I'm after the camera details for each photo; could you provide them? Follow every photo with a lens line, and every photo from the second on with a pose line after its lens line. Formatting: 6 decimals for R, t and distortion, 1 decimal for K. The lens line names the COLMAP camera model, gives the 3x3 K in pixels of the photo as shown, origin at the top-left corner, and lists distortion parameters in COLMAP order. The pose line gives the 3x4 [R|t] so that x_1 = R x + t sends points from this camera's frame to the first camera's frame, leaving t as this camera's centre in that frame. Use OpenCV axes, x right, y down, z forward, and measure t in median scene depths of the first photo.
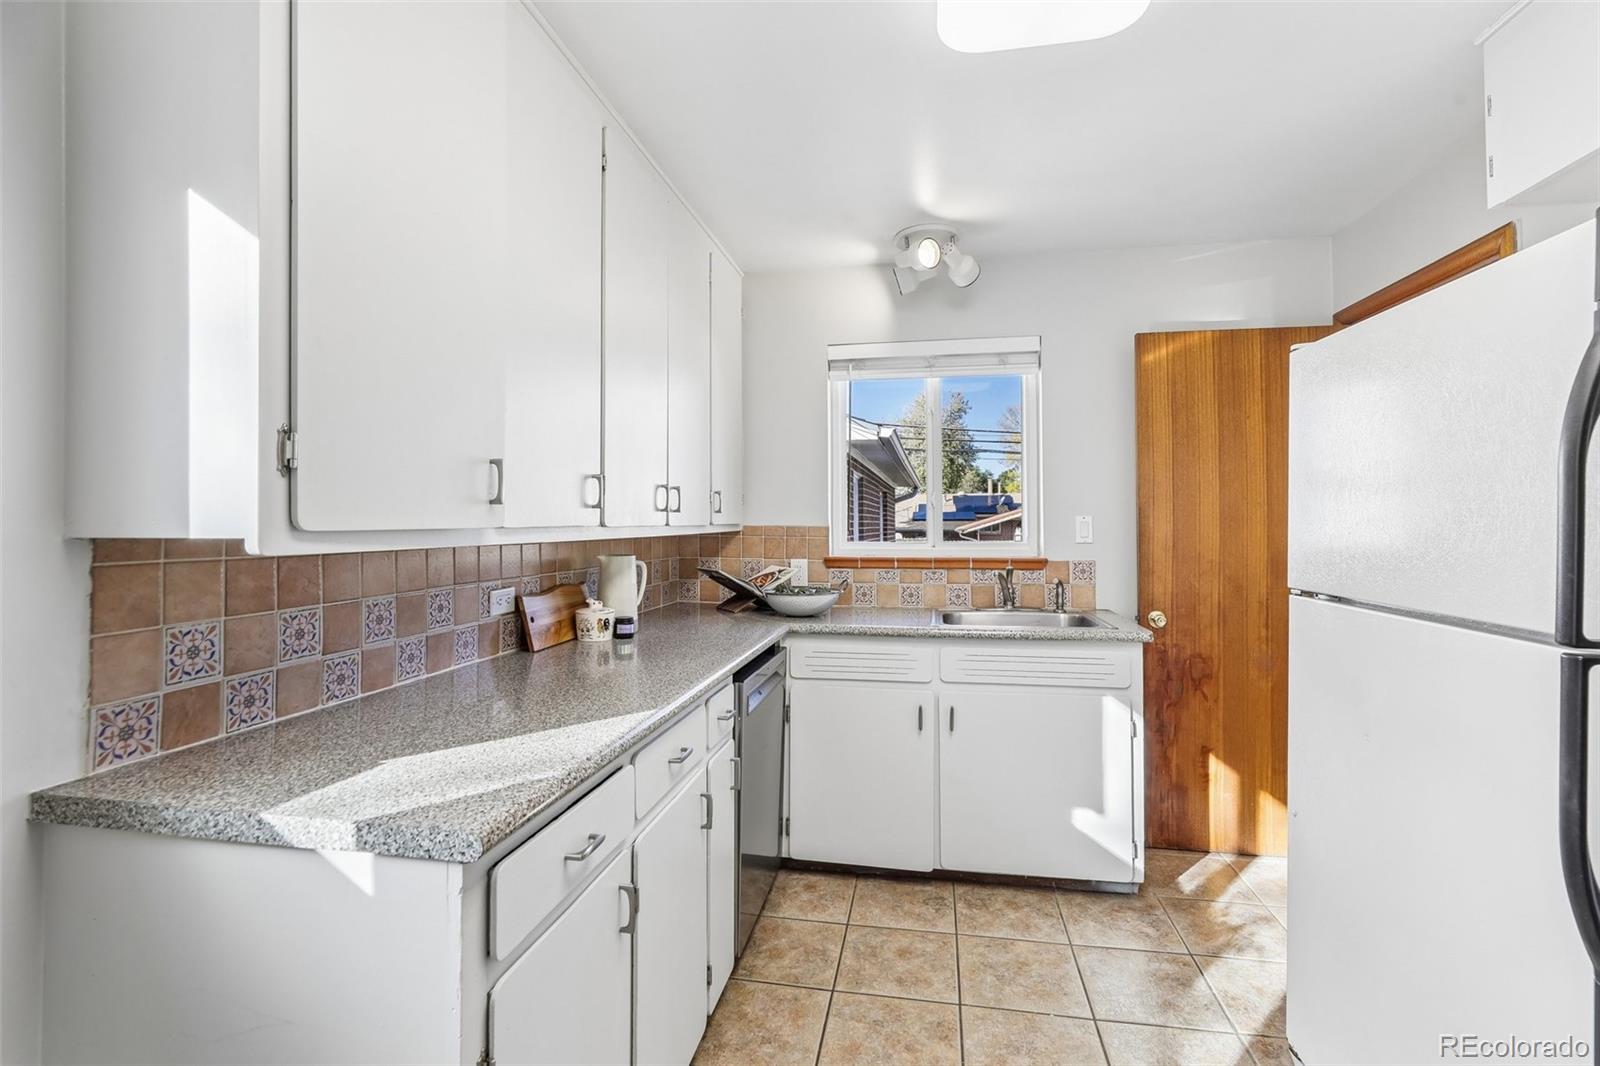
lens RADIAL K [[730.1, 0, 806.8], [0, 730.1, 519.2], [0, 0, 1]] dist [-0.007394, 0.002358]
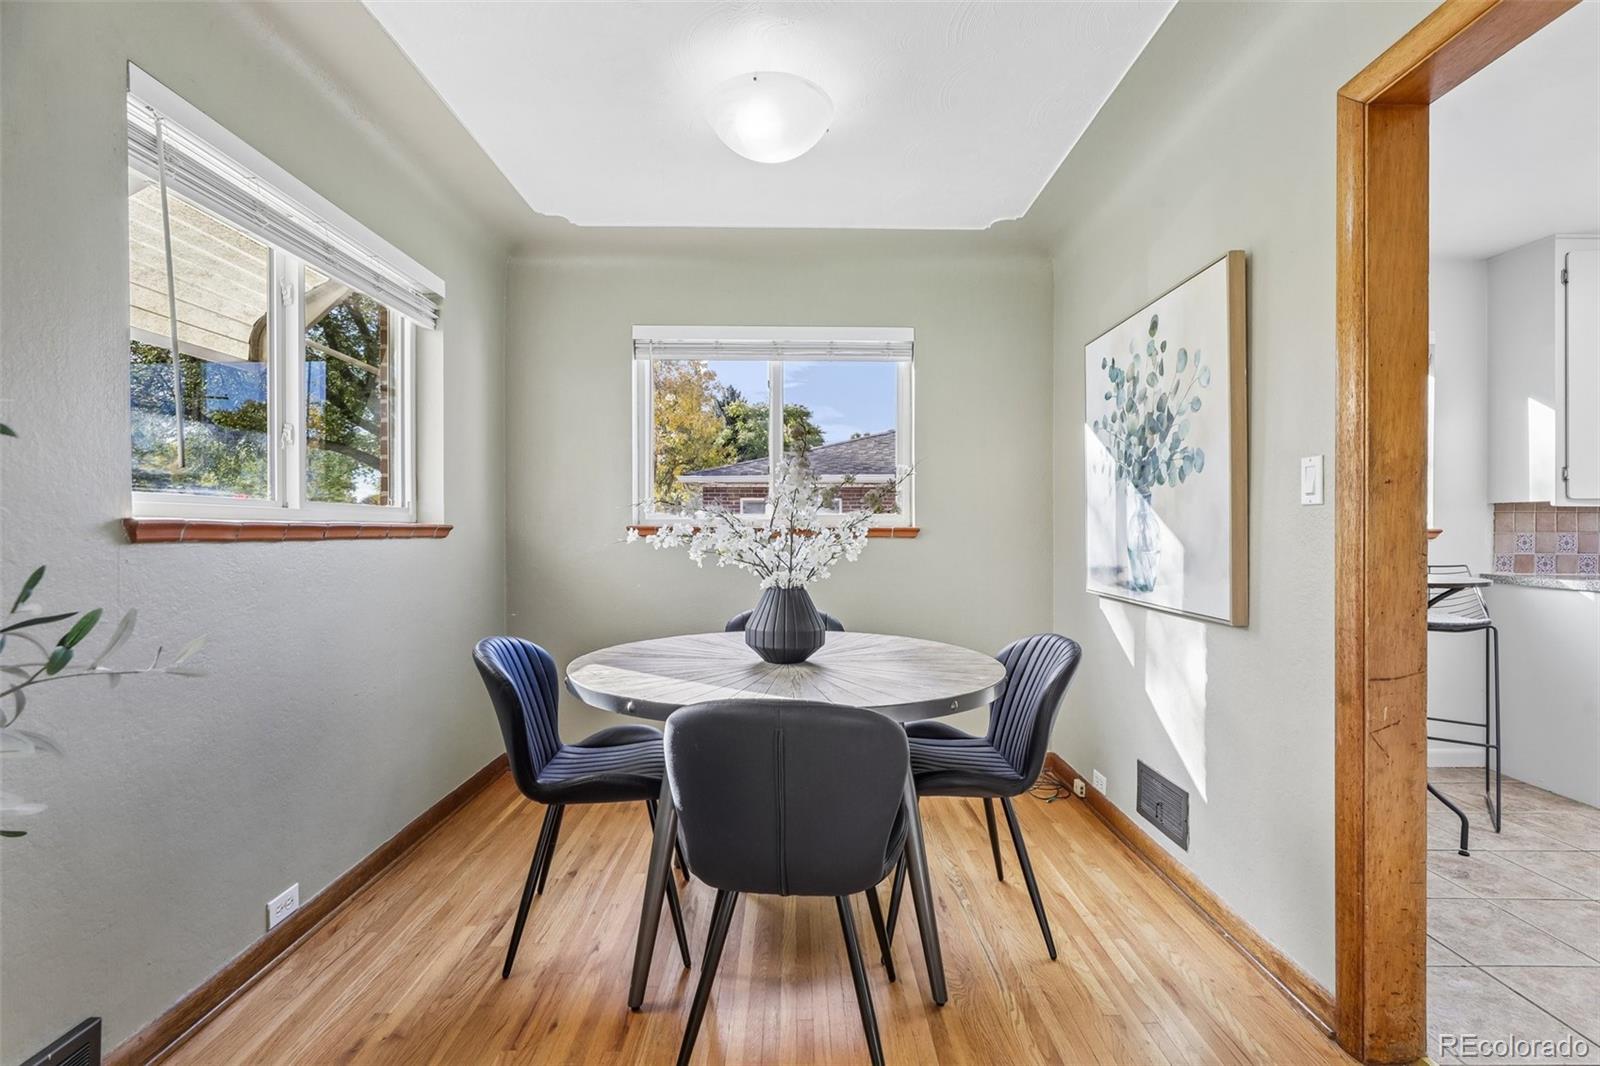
lens RADIAL K [[730.1, 0, 791.1], [0, 730.1, 530.9], [0, 0, 1]] dist [-0.007394, 0.002358]
pose [[0.166555, 0.001540, -0.986031, 0.817554], [0.003932, 0.999990, 0.002226, 0.059989], [0.986024, -0.004248, 0.166548, -1.264660]]
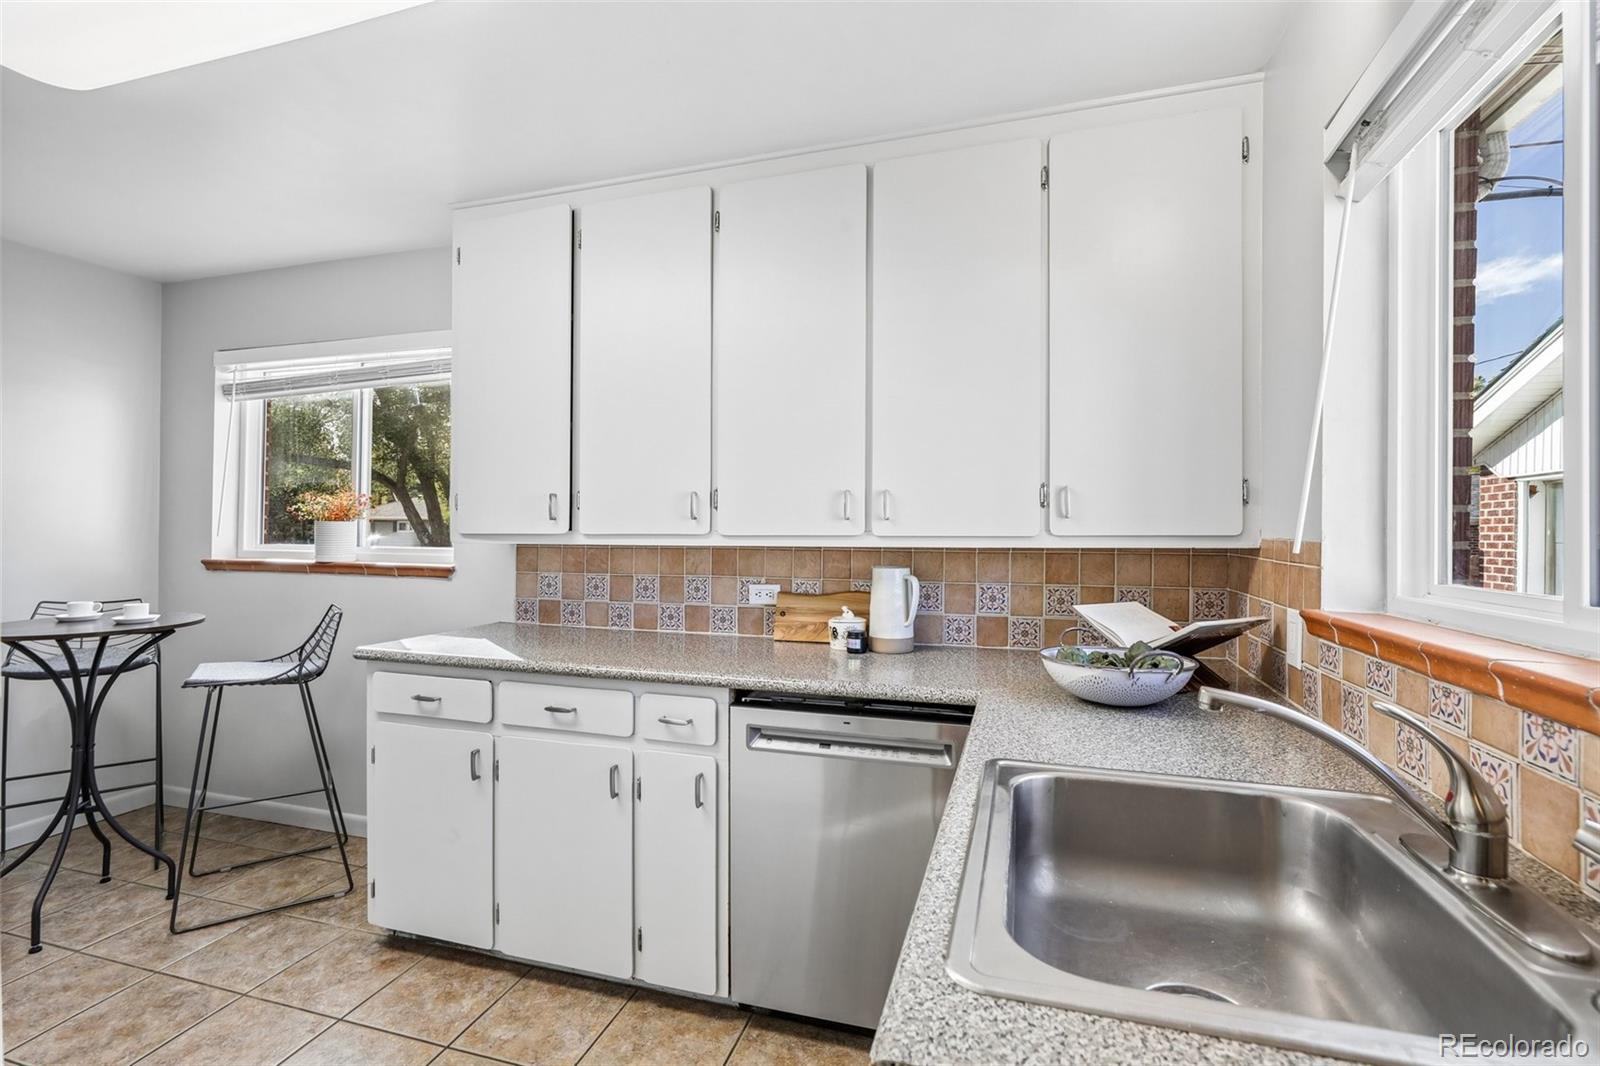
lens RADIAL K [[730.1, 0, 802.7], [0, 730.1, 537.8], [0, 0, 1]] dist [-0.007394, 0.002358]
pose [[-0.114416, 0.005182, -0.993419, 0.730116], [0.000818, 0.999987, 0.005122, 0.008551], [0.993433, -0.000227, -0.114419, 1.077023]]
